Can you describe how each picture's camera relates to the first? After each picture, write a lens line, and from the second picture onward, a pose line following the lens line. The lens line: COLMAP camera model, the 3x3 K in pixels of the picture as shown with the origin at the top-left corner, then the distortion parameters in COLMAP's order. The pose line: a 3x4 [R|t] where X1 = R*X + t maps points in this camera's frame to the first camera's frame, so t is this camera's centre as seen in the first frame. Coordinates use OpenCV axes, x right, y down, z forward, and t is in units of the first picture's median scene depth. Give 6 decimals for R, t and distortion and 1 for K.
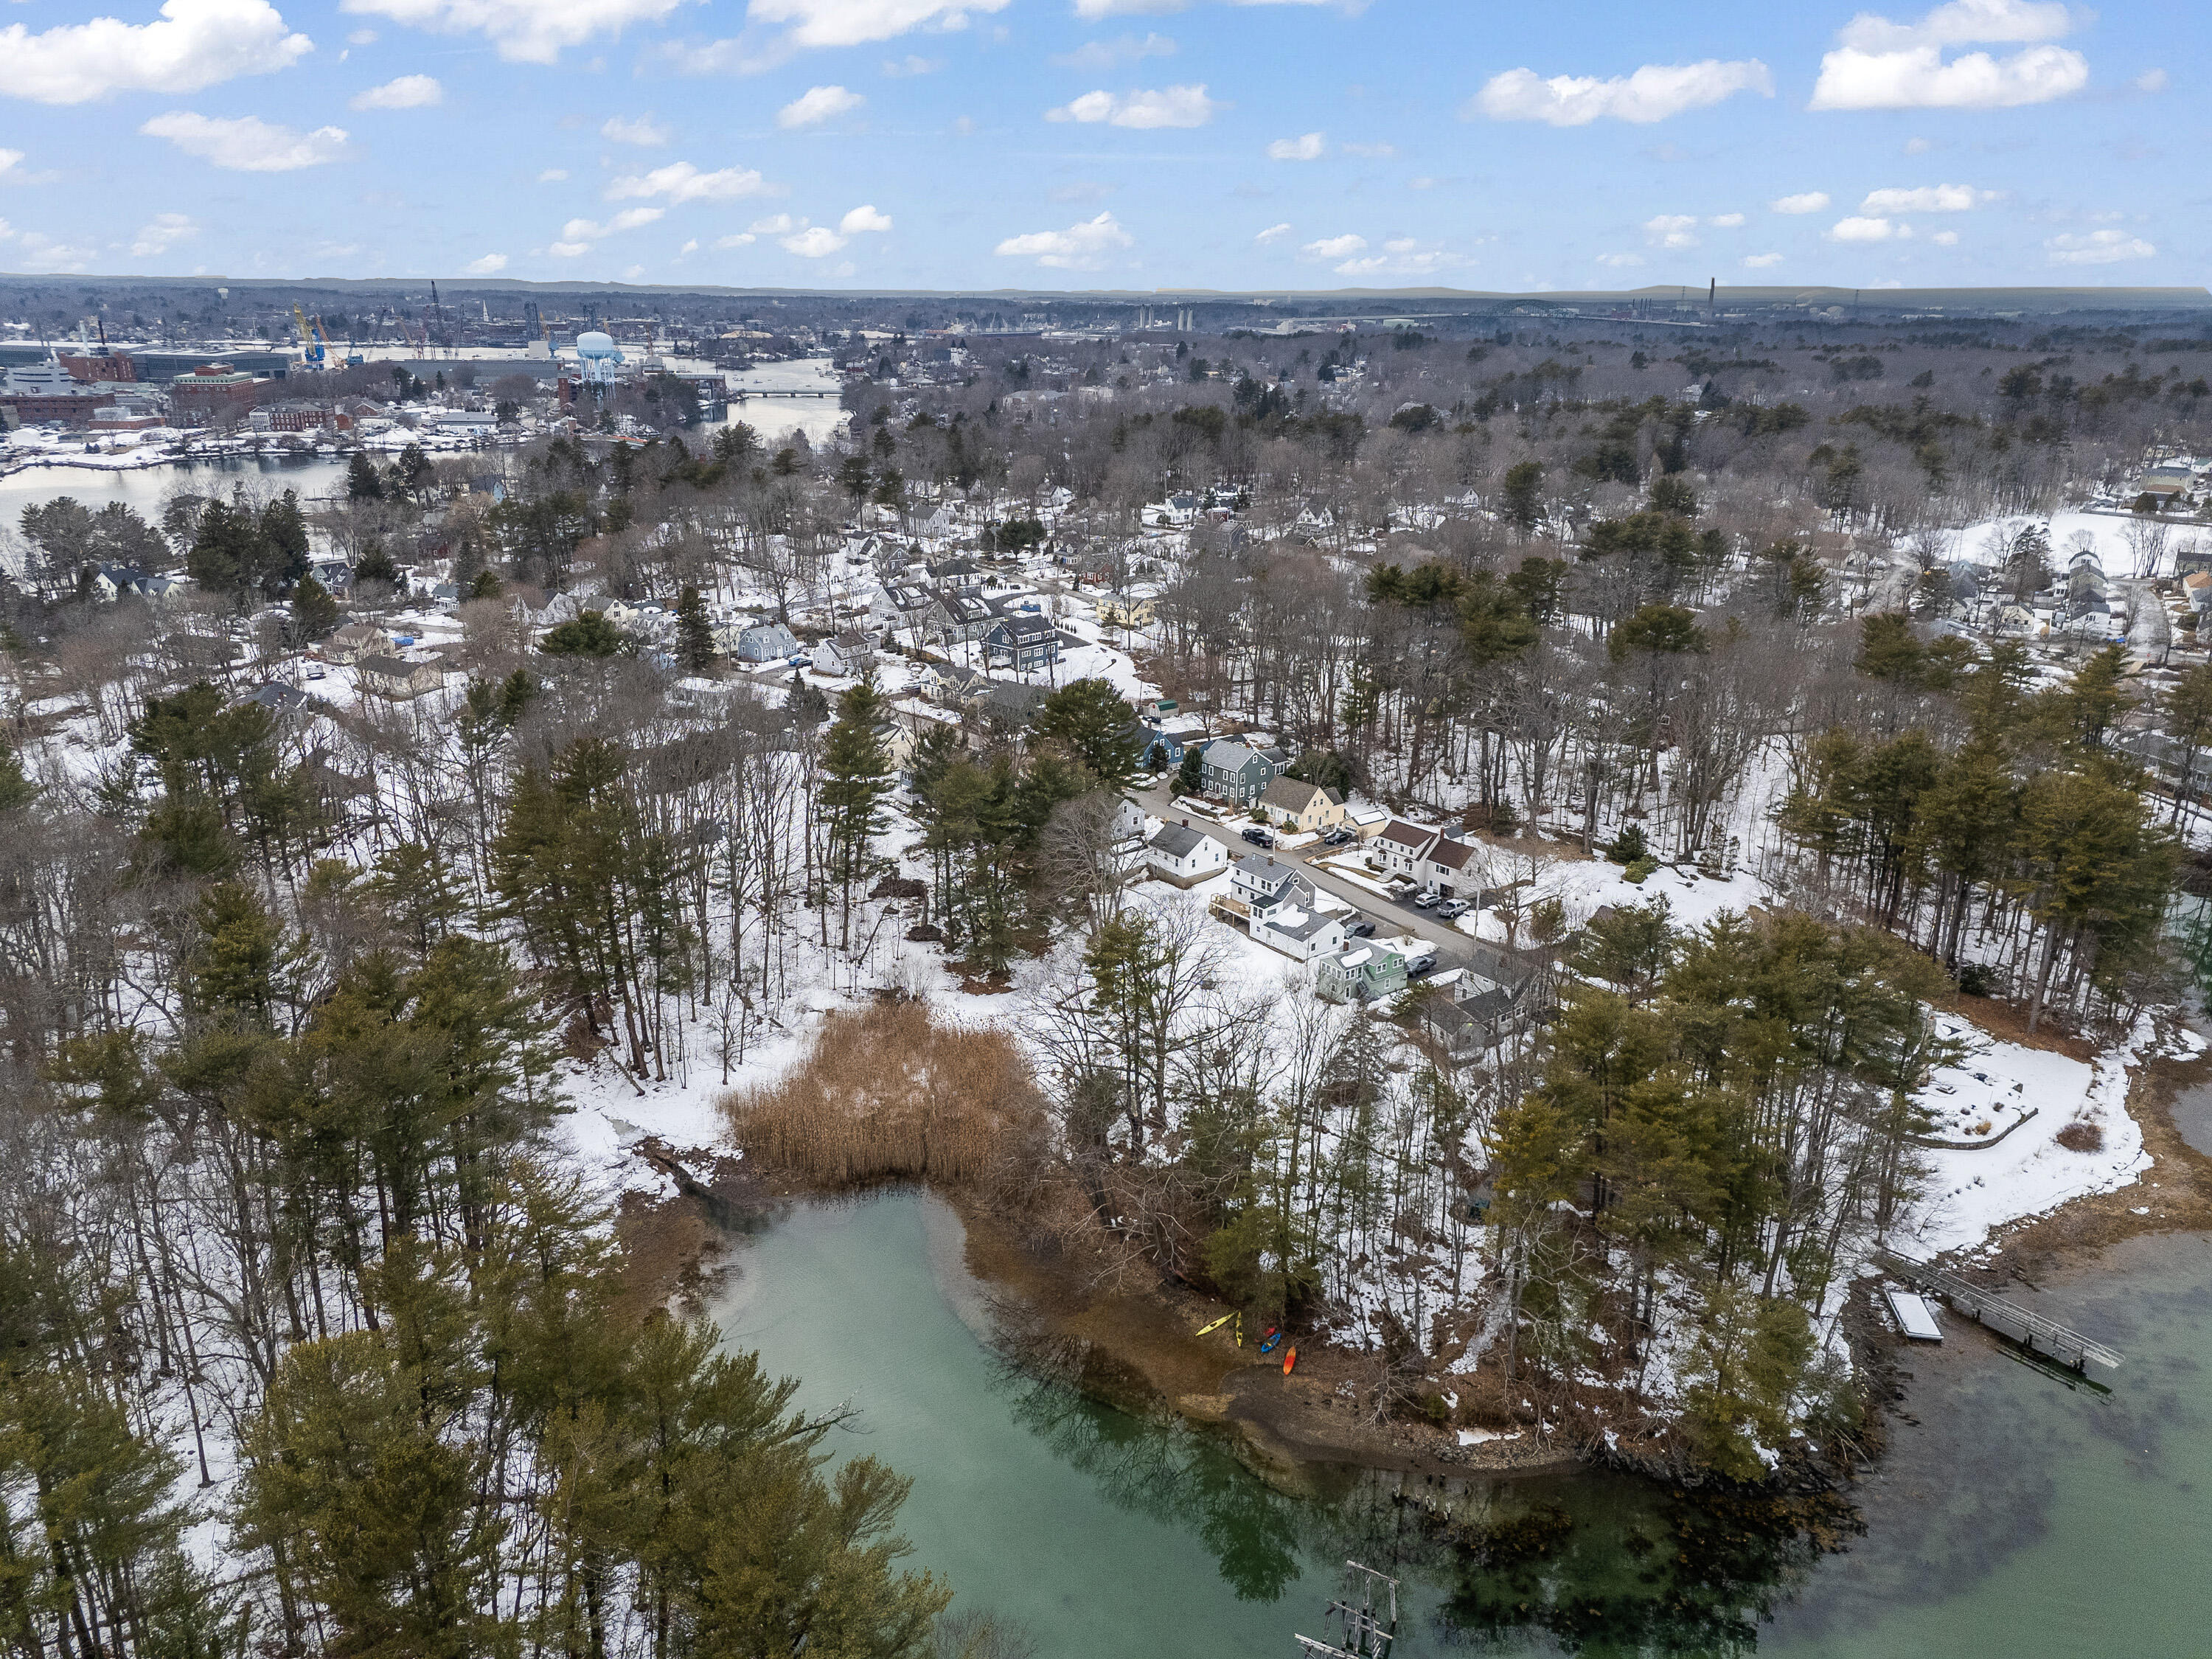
lens RADIAL K [[1612.5, 0, 1095.0], [0, 1612.5, 802.8], [0, 0, 1]] dist [0.060344, -0.058464]
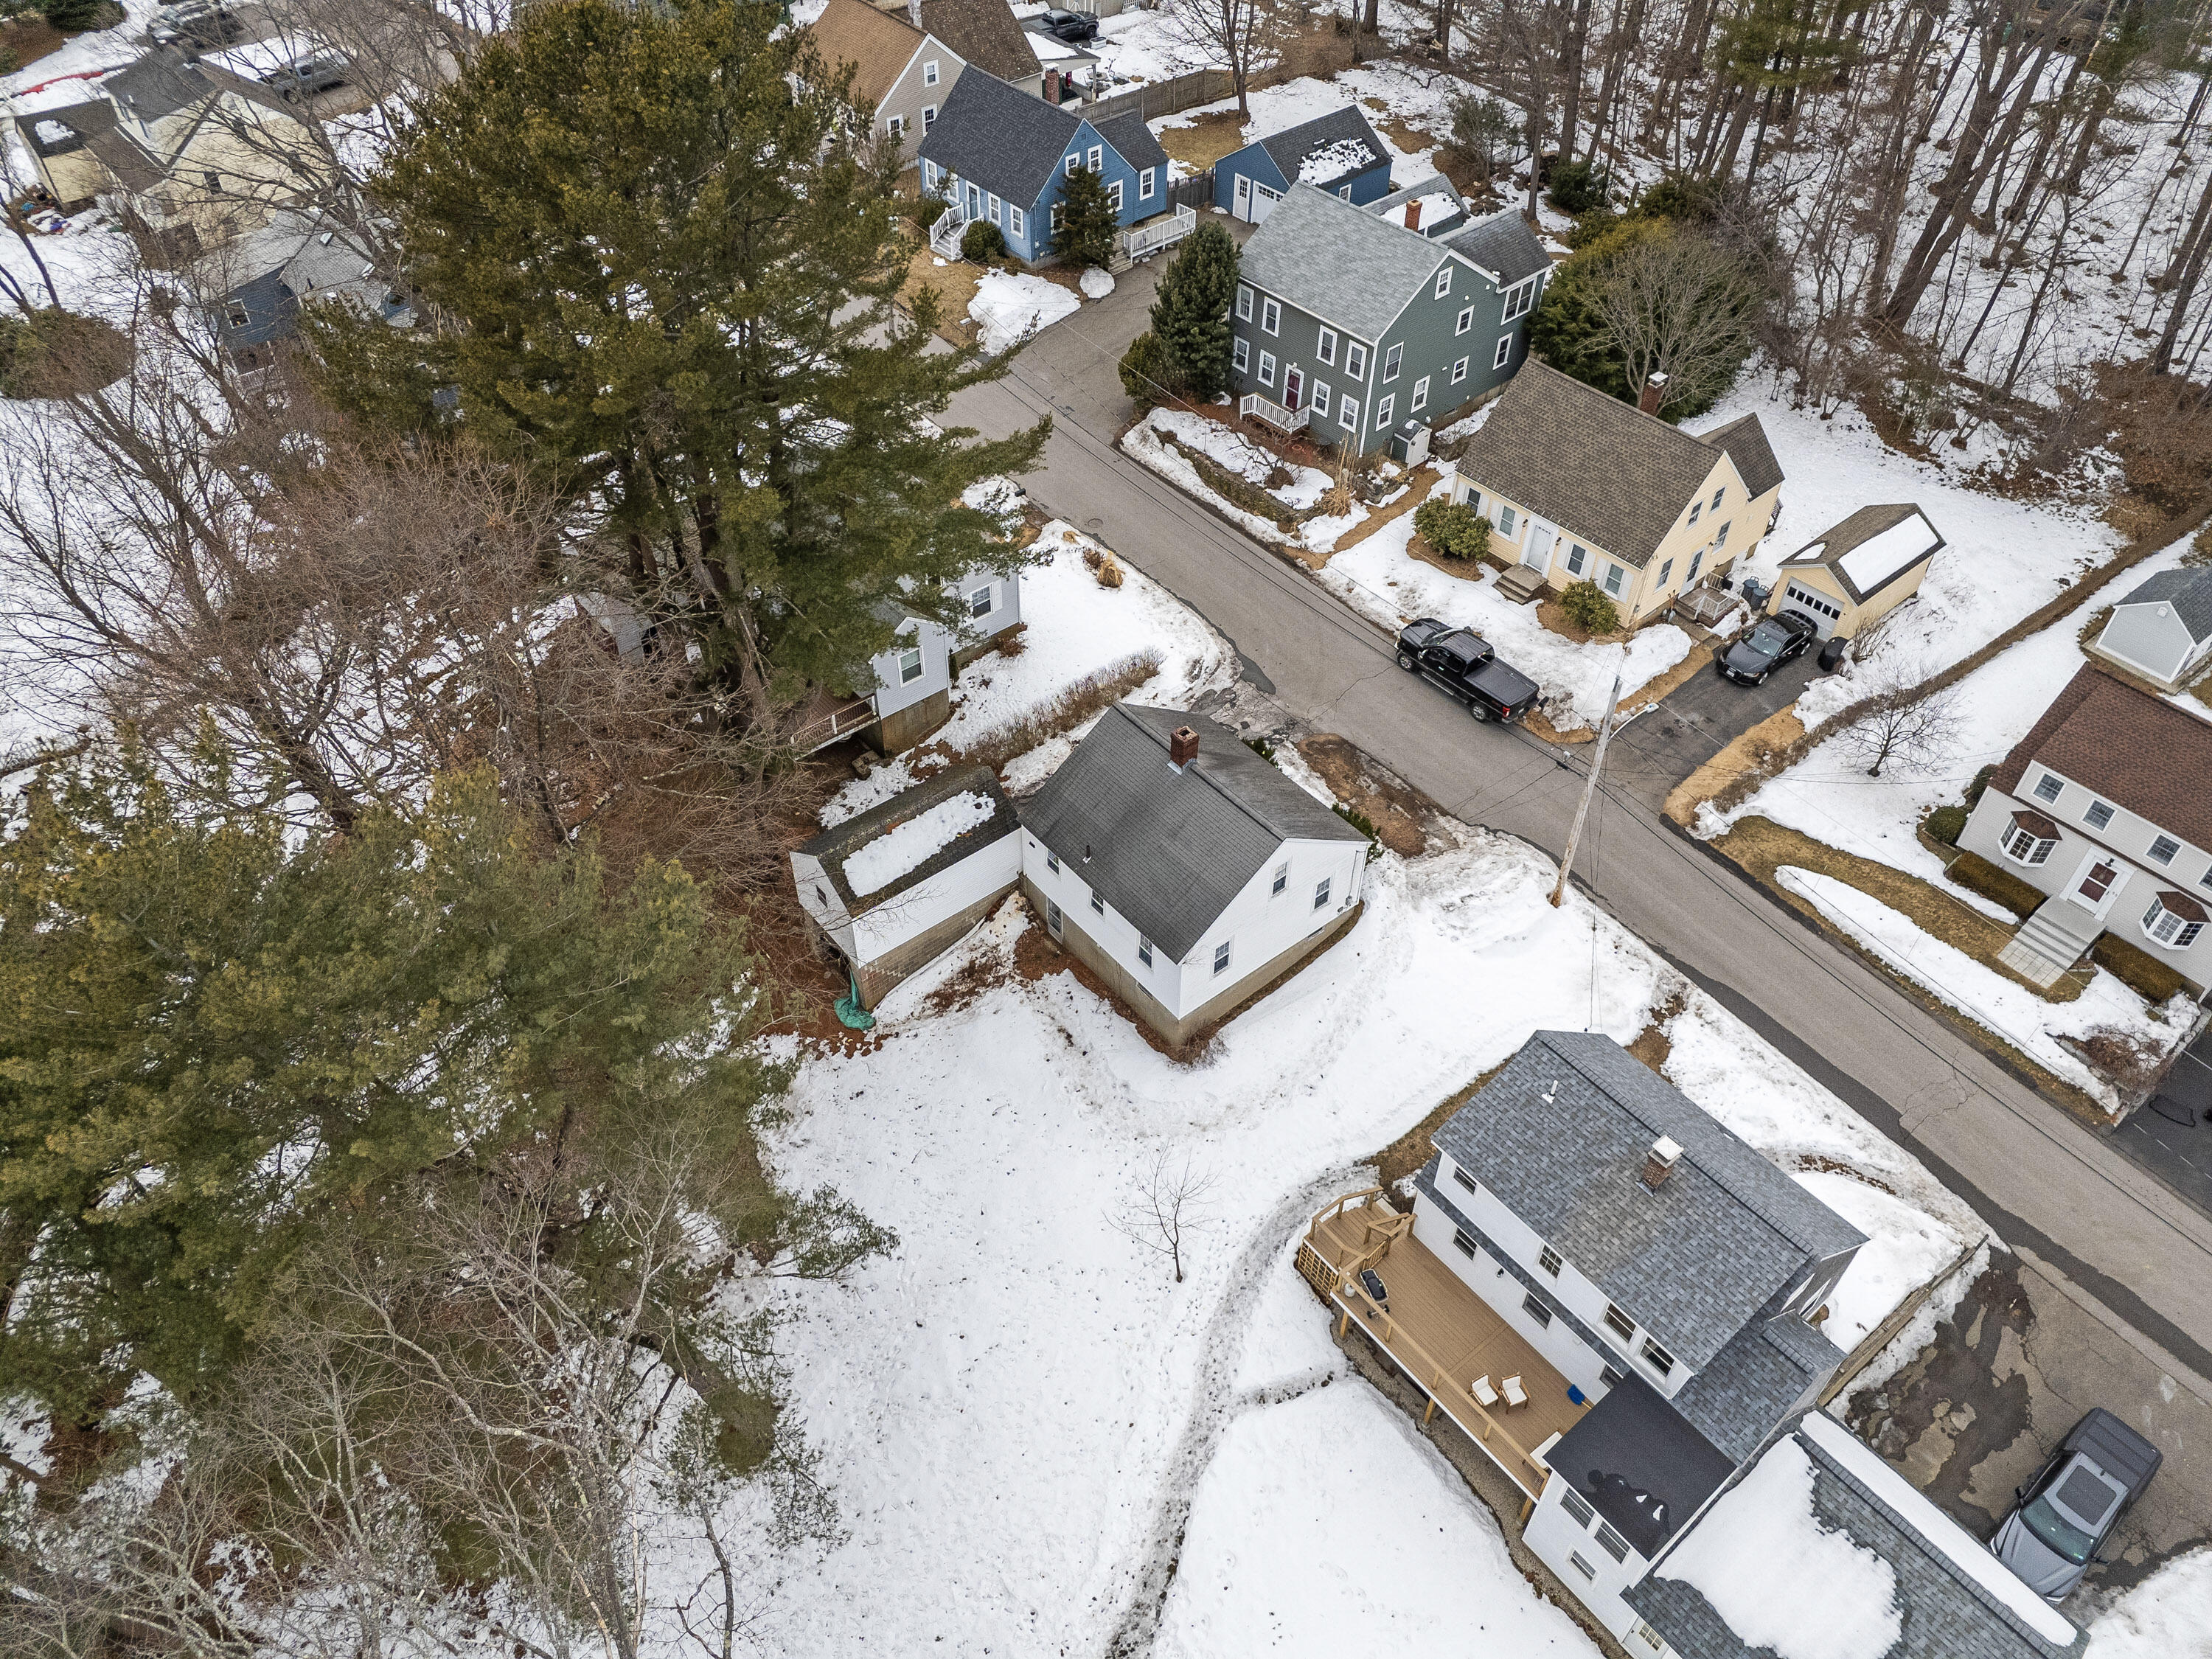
lens RADIAL K [[1565.3, 0, 1106.0], [0, 1565.3, 829.5], [0, 0, 1]] dist [0.103890, -0.112304]
pose [[0.999456, -0.020551, 0.025801, 0.011230], [0.006094, 0.883767, 0.467887, -0.022028], [-0.032418, -0.467475, 0.883412, 0.230592]]
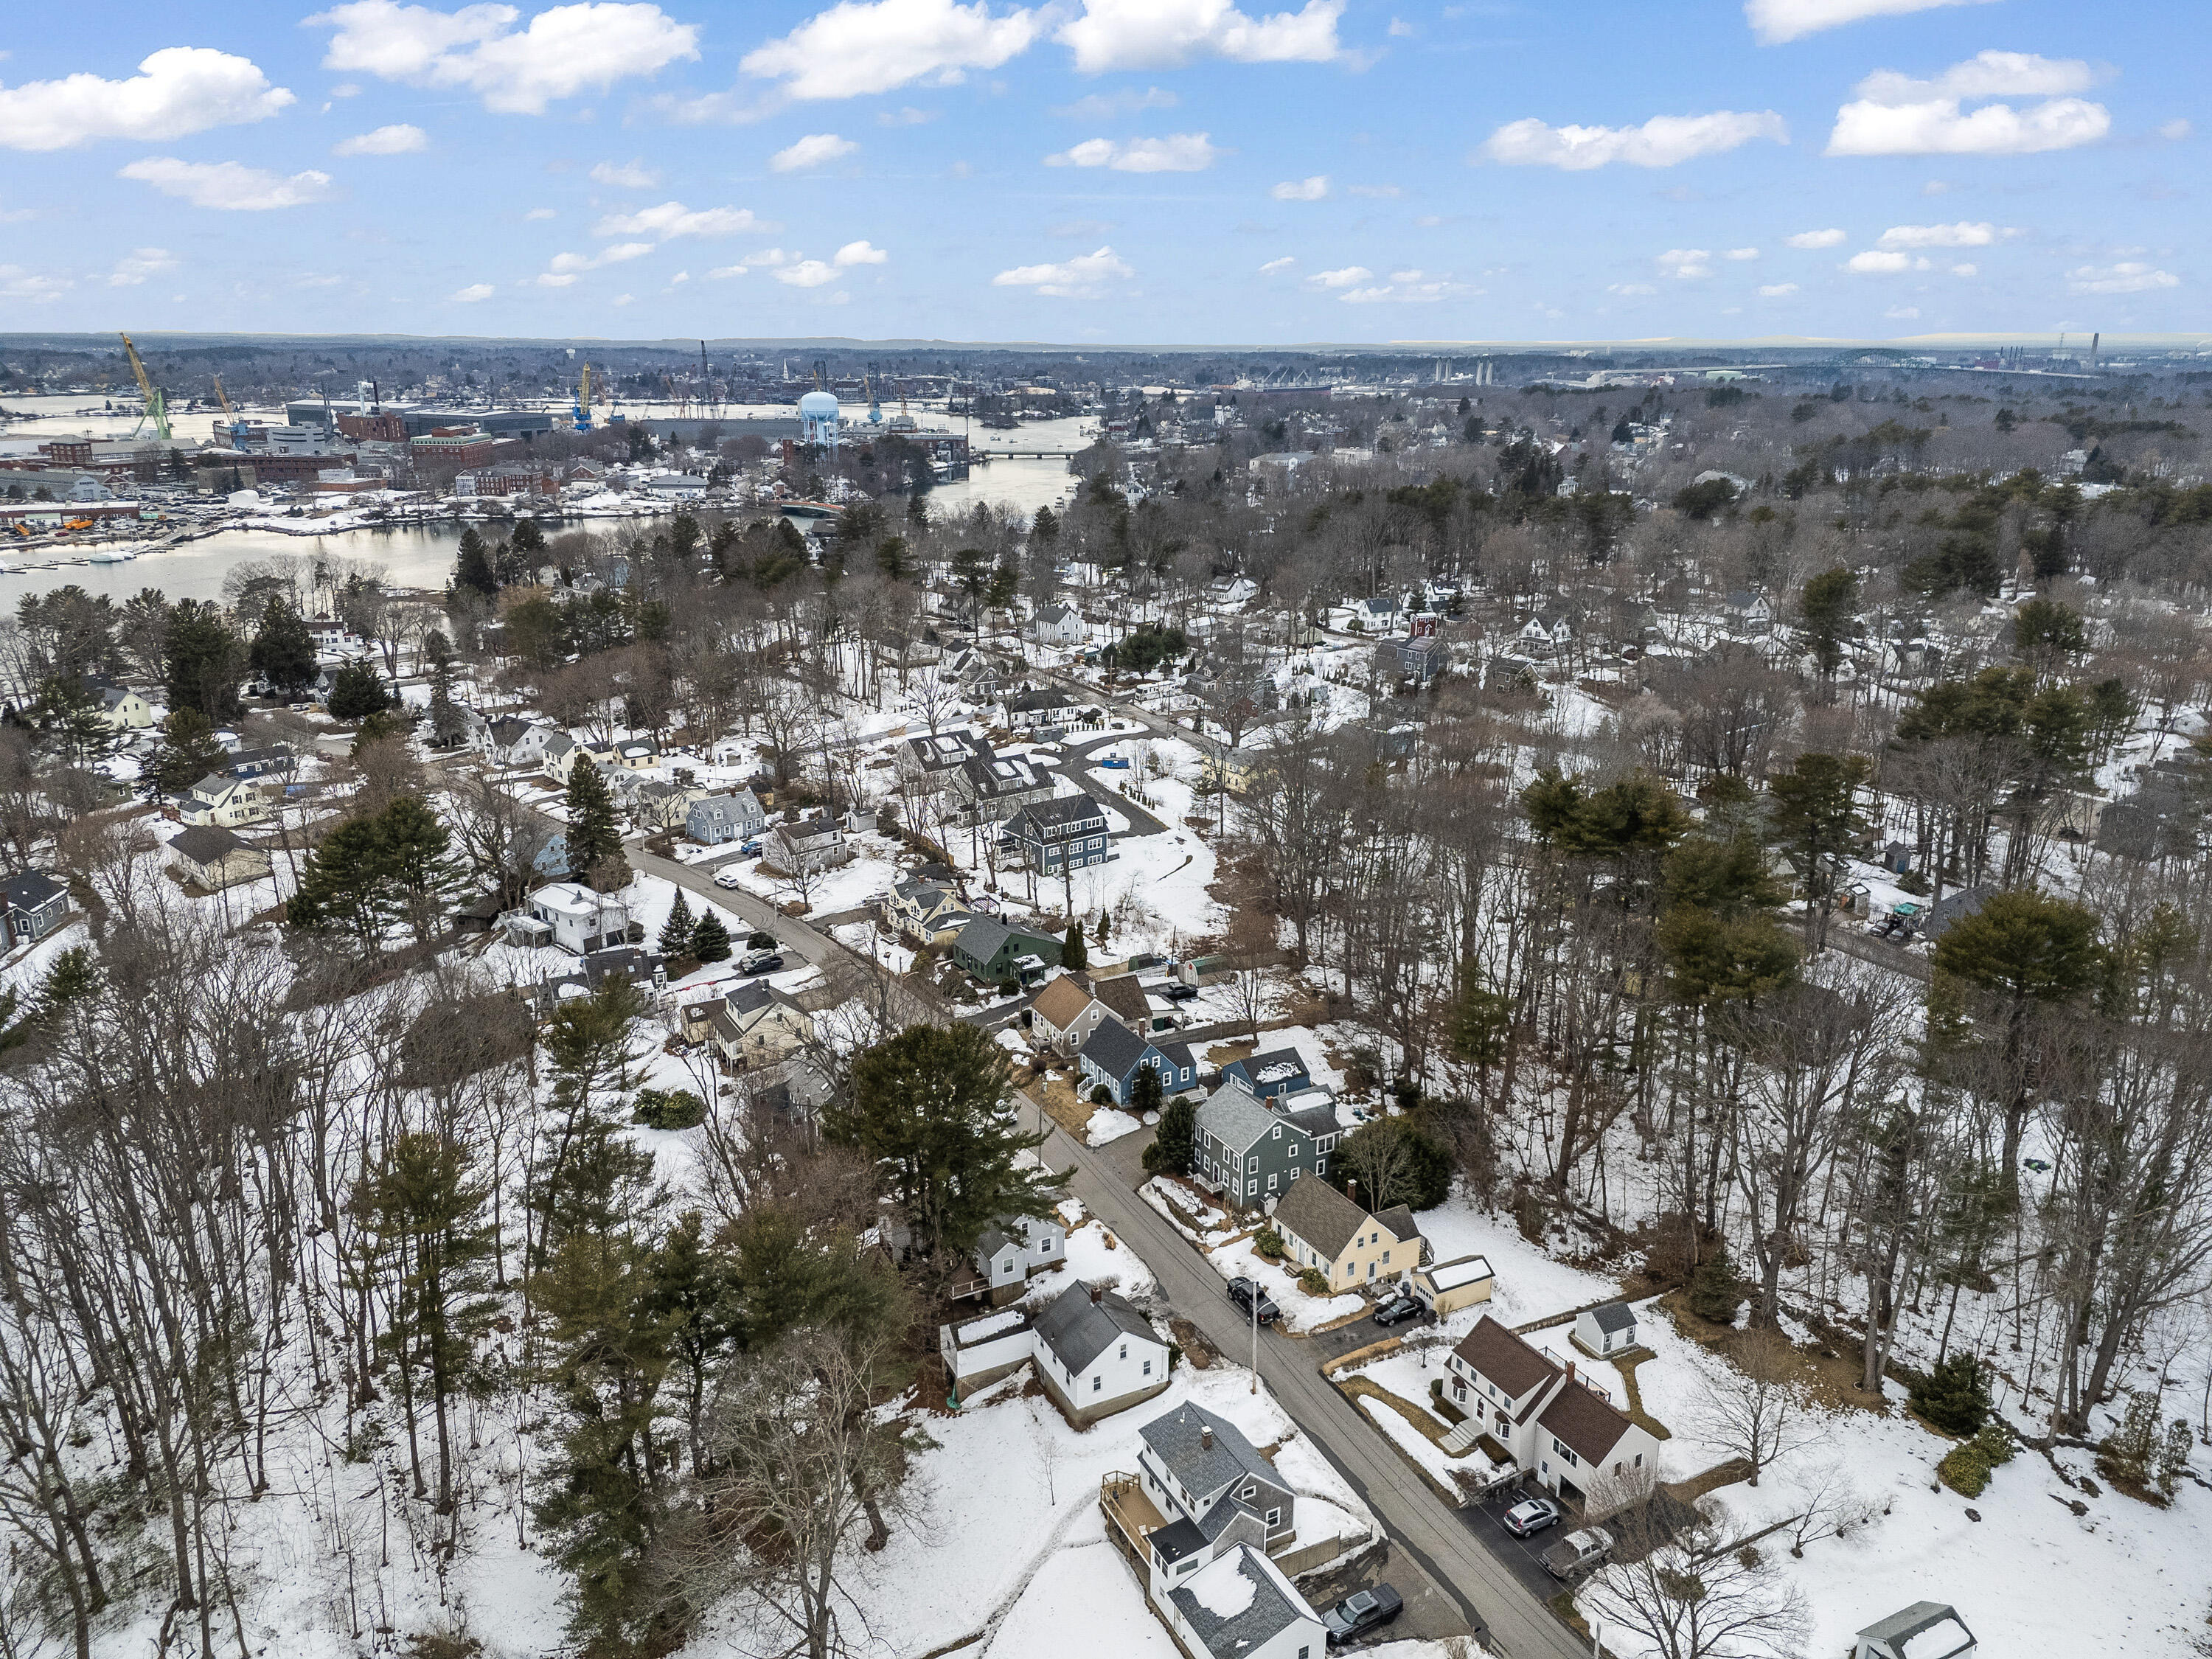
lens RADIAL K [[1612.5, 0, 1095.0], [0, 1612.5, 802.8], [0, 0, 1]] dist [0.060344, -0.058464]
pose [[0.983046, 0.044449, -0.177892, 0.042168], [-0.049836, 0.998421, -0.025928, -0.040641], [0.176459, 0.034353, 0.983708, 0.126865]]
